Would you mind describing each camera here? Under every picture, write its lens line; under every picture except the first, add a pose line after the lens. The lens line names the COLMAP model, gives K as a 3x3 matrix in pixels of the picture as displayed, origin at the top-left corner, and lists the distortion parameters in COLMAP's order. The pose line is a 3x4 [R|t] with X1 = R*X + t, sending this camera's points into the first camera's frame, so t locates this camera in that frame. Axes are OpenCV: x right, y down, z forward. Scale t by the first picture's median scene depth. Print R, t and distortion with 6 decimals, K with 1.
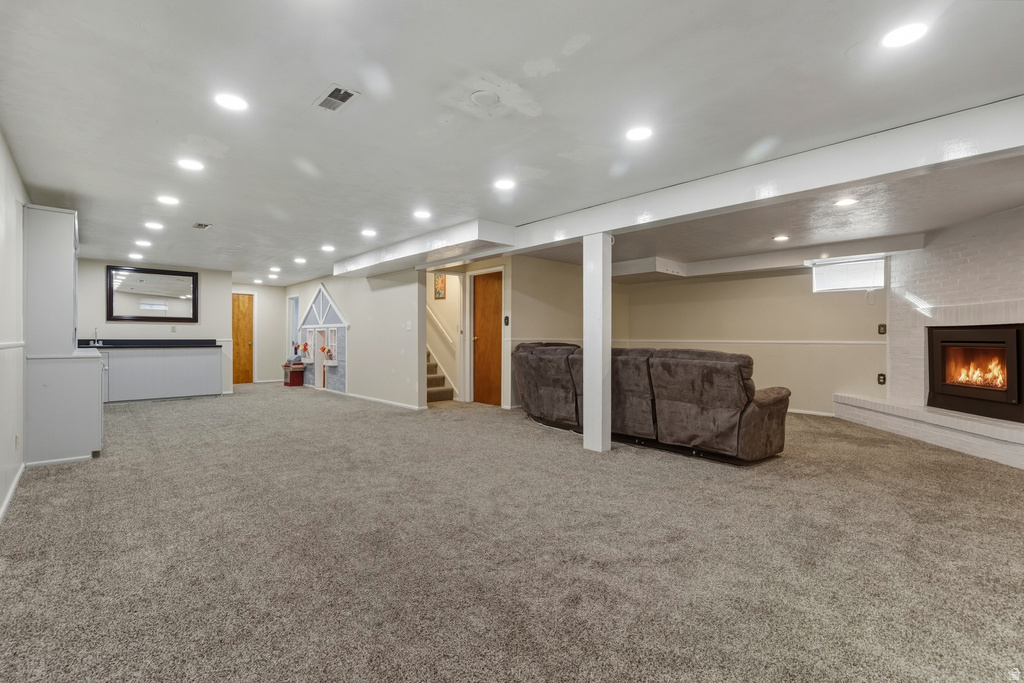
lens RADIAL K [[476.8, 0, 517.0], [0, 476.8, 338.1], [0, 0, 1]] dist [0.002844, 0.000048]
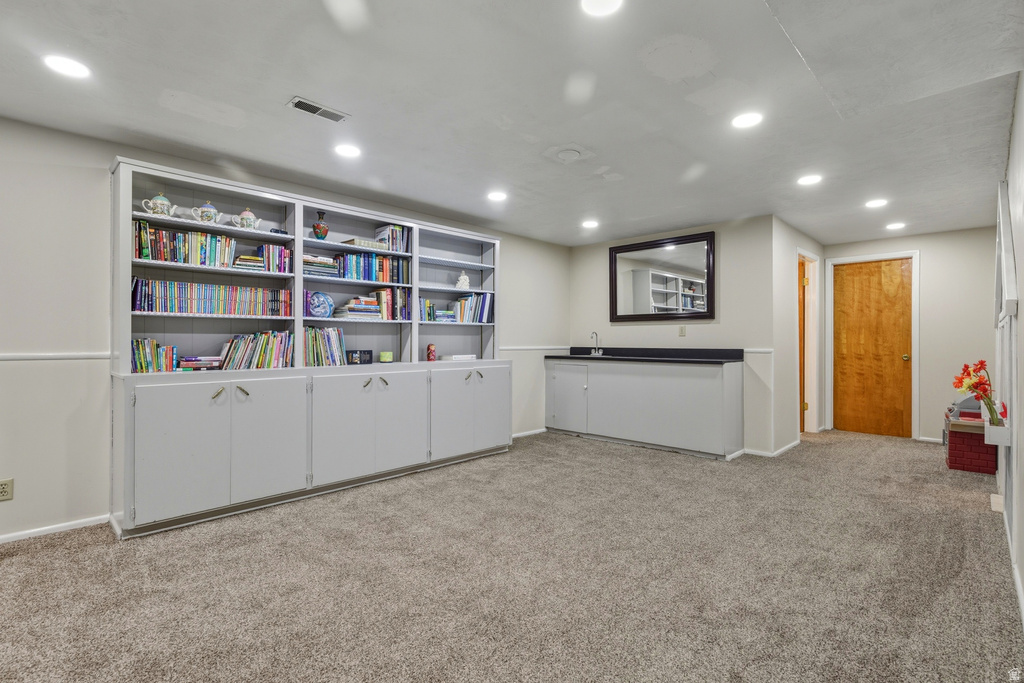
lens RADIAL K [[476.8, 0, 516.5], [0, 476.8, 341.4], [0, 0, 1]] dist [0.002844, 0.000048]
pose [[0.065226, -0.000413, -0.997870, -0.105334], [-0.001299, 0.999999, -0.000499, -0.004975], [0.997870, 0.001329, 0.065226, 0.645214]]
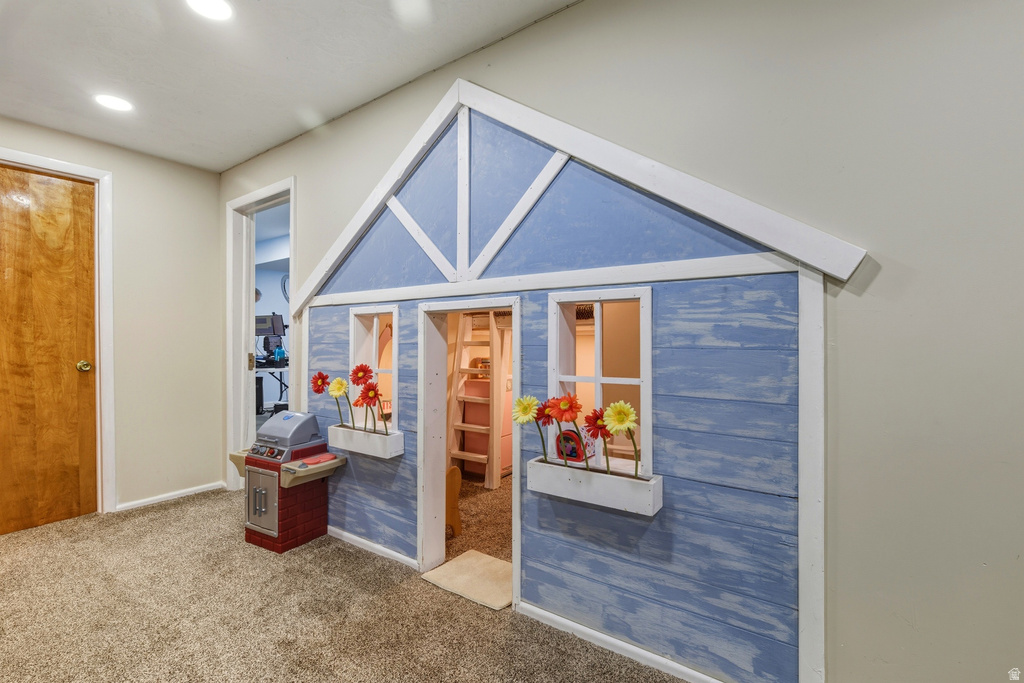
lens RADIAL K [[476.8, 0, 511.7], [0, 476.8, 342.6], [0, 0, 1]] dist [0.002844, 0.000048]
pose [[0.979569, -0.007414, 0.200972, -0.433324], [0.006040, 0.999954, 0.007447, -0.002546], [-0.201018, -0.006081, 0.979569, 0.790570]]
